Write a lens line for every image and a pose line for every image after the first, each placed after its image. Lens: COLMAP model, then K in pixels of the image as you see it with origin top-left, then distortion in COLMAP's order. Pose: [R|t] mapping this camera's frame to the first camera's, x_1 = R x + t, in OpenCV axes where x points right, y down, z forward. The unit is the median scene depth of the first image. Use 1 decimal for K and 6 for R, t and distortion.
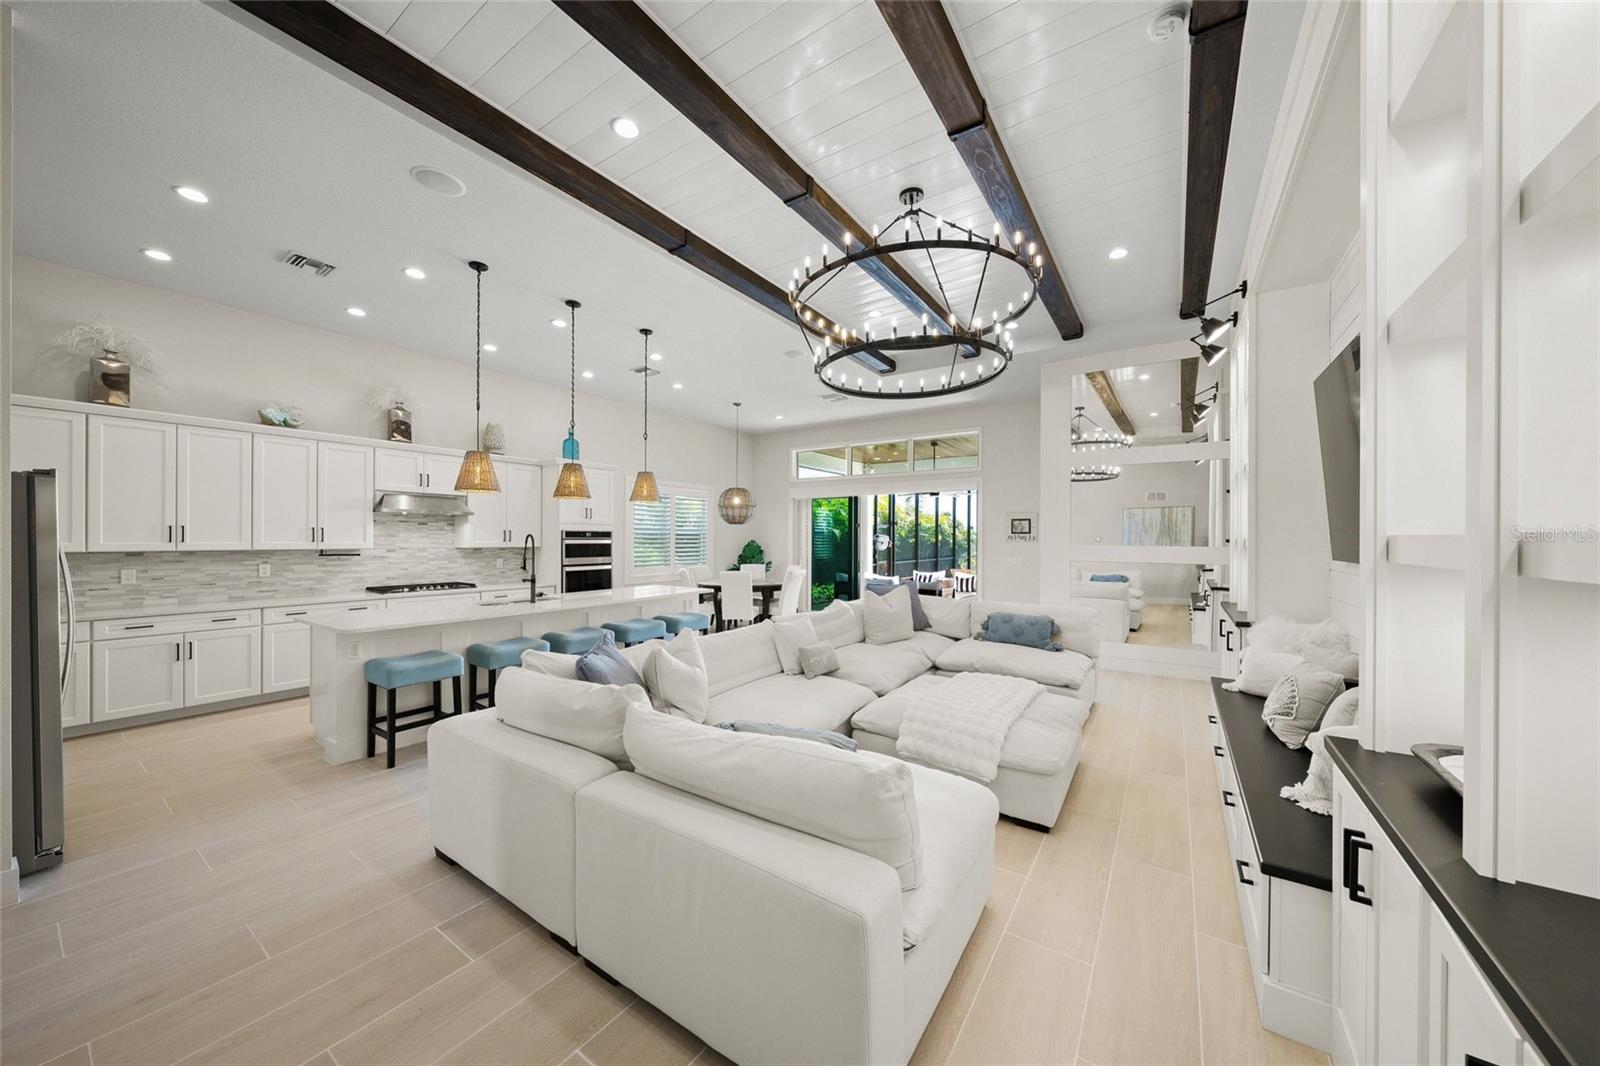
lens RADIAL K [[546.8, 0, 805.3], [0, 546.8, 538.1], [0, 0, 1]] dist [-0.002692, 0.000526]
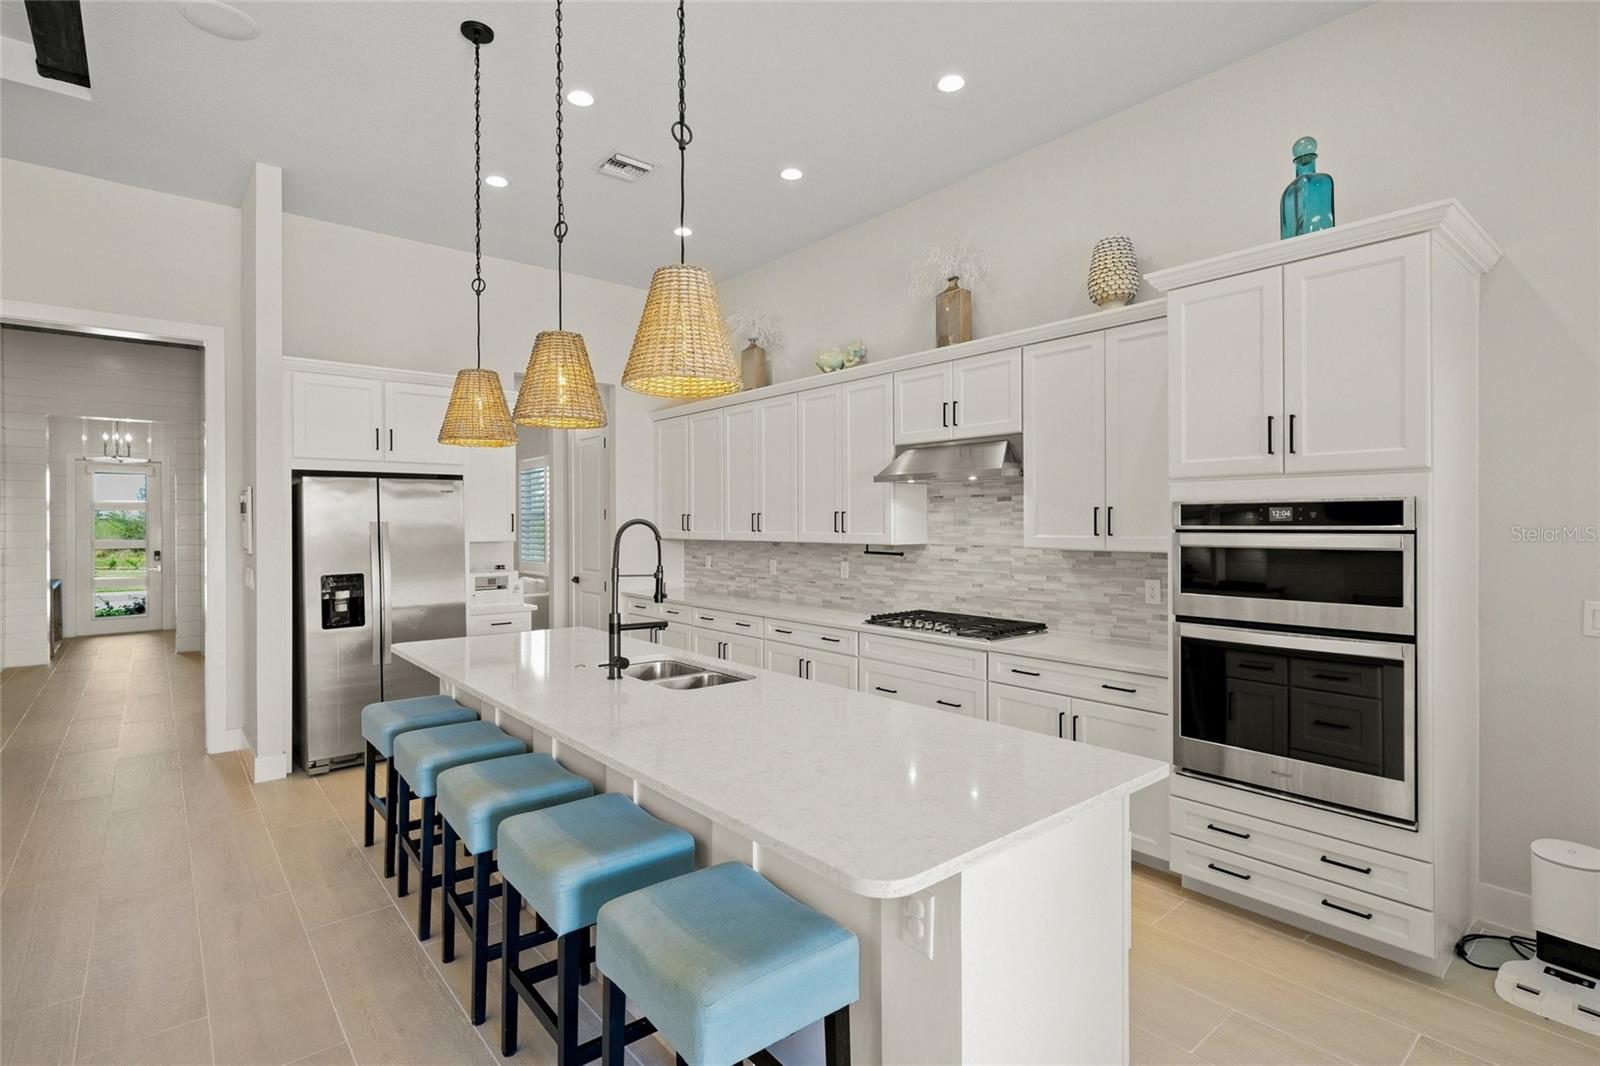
lens RADIAL K [[773.8, 0, 803.6], [0, 773.8, 526.4], [0, 0, 1]] dist [0.000348, -0.000226]
pose [[-0.275297, 0.000677, -0.961359, 0.035290], [0.000951, 0.999999, 0.000432, -0.000777], [0.961359, -0.000796, -0.275297, 1.070267]]
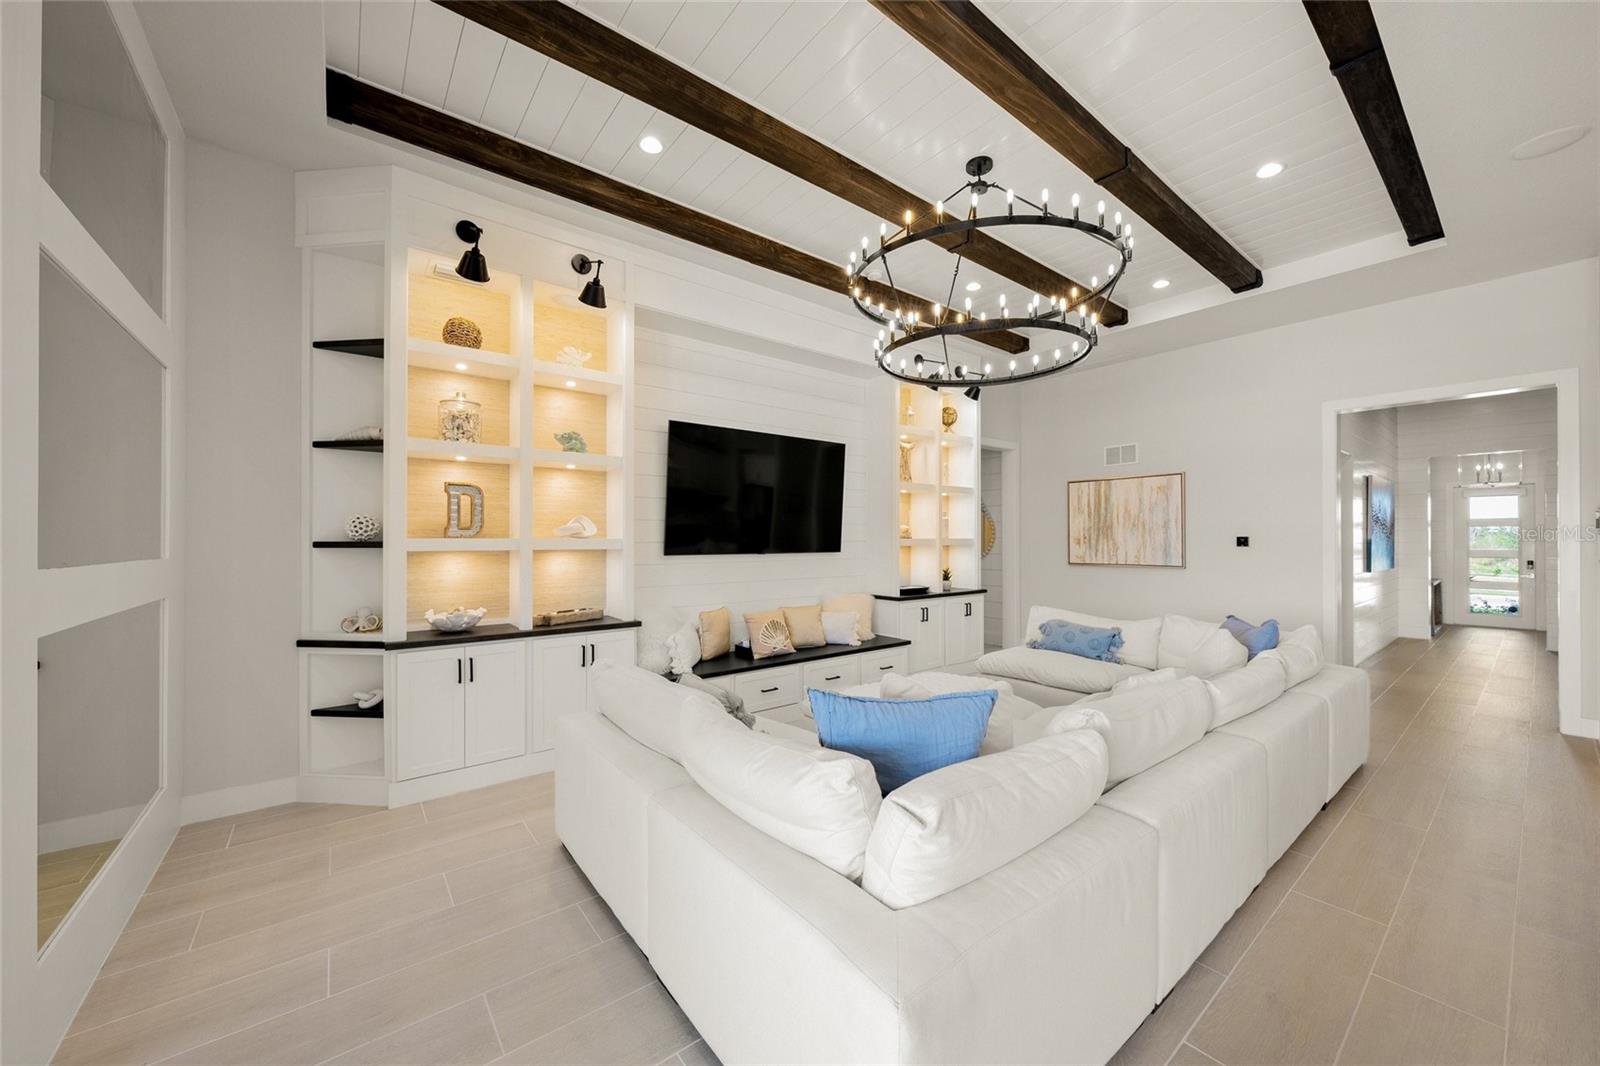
lens RADIAL K [[585.6, 0, 806.9], [0, 585.6, 534.0], [0, 0, 1]] dist [-0.001111, -0.000176]
pose [[-0.953295, -0.000671, 0.302040, 0.099346], [-0.002690, 0.999977, -0.006269, -0.001053], [-0.302029, -0.006788, -0.953275, 1.223037]]
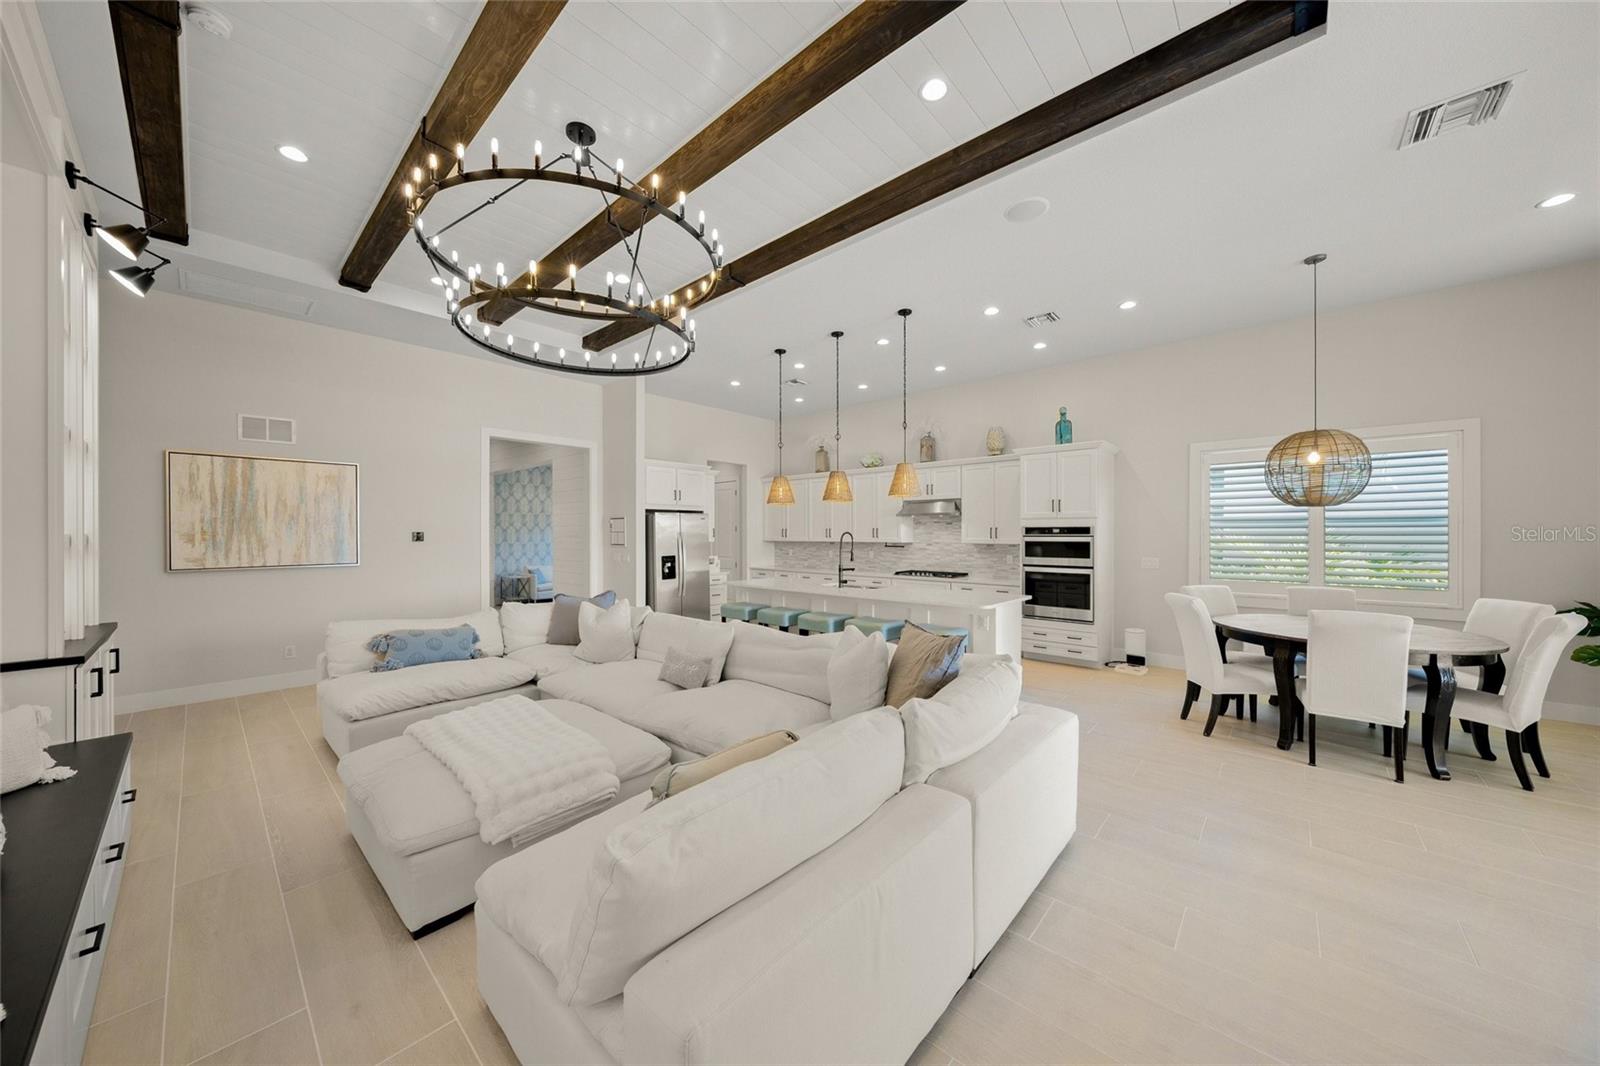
lens RADIAL K [[546.8, 0, 803.5], [0, 546.8, 536.3], [0, 0, 1]] dist [-0.002692, 0.000526]
pose [[-0.136732, 0.001221, -0.990607, 0.599534], [-0.000069, 0.999999, 0.001242, 0.001580], [0.990608, 0.000238, -0.136732, 0.886034]]
